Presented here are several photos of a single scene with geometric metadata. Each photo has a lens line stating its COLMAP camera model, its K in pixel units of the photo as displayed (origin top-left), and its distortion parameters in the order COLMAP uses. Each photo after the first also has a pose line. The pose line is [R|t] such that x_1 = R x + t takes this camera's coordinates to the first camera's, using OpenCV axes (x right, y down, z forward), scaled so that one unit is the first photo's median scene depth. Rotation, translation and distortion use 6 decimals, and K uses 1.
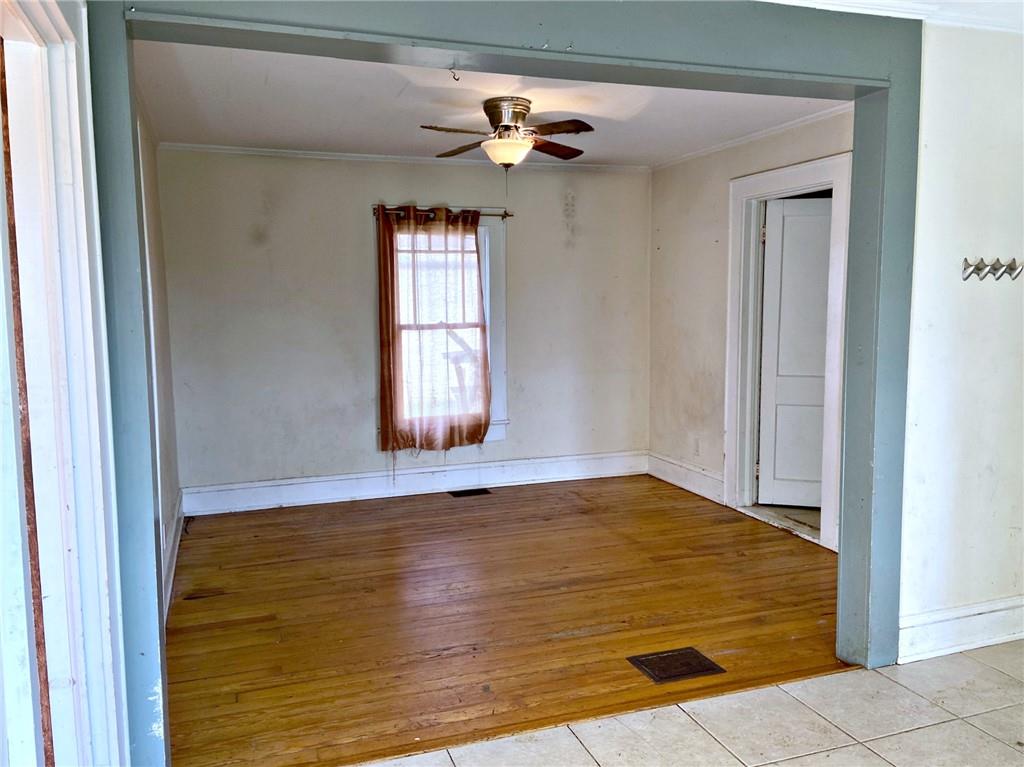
lens RADIAL K [[862.9, 0, 513.7], [0, 862.9, 379.0], [0, 0, 1]] dist [0.086389, -0.058606]
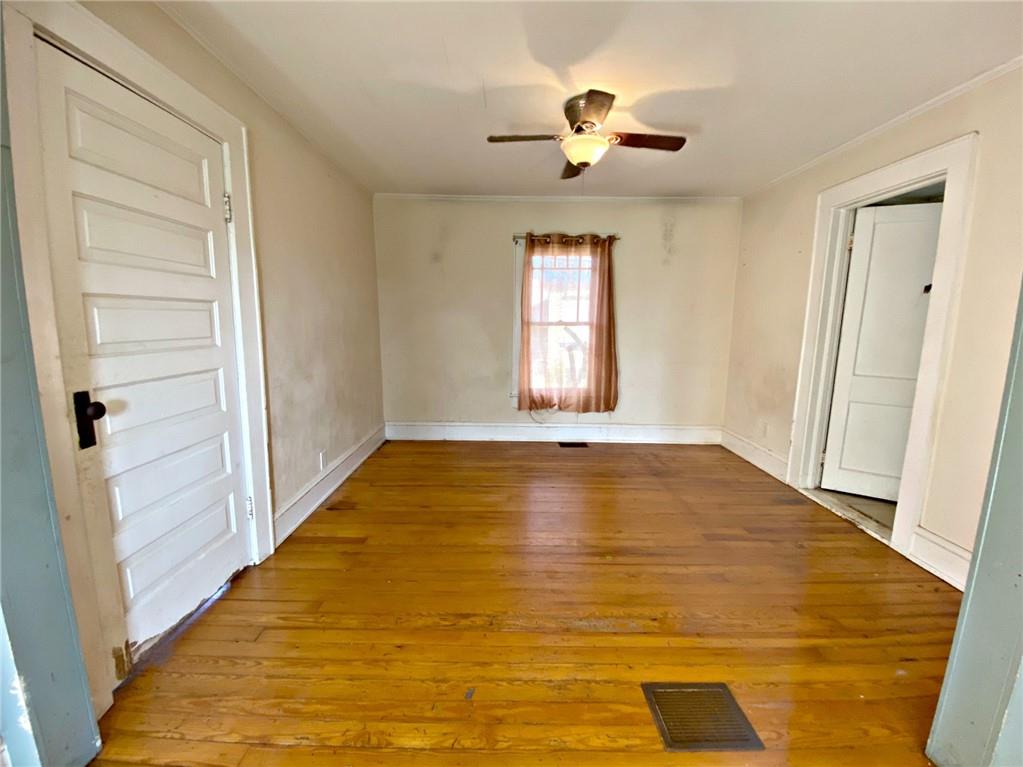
lens RADIAL K [[433.2, 0, 502.7], [0, 433.2, 381.4], [0, 0, 1]] dist [0.004087, -0.012965]
pose [[0.936773, 0.070744, -0.342711, 0.083293], [-0.054670, 0.996913, 0.056354, -0.002578], [0.345640, -0.034055, 0.937749, 0.362124]]
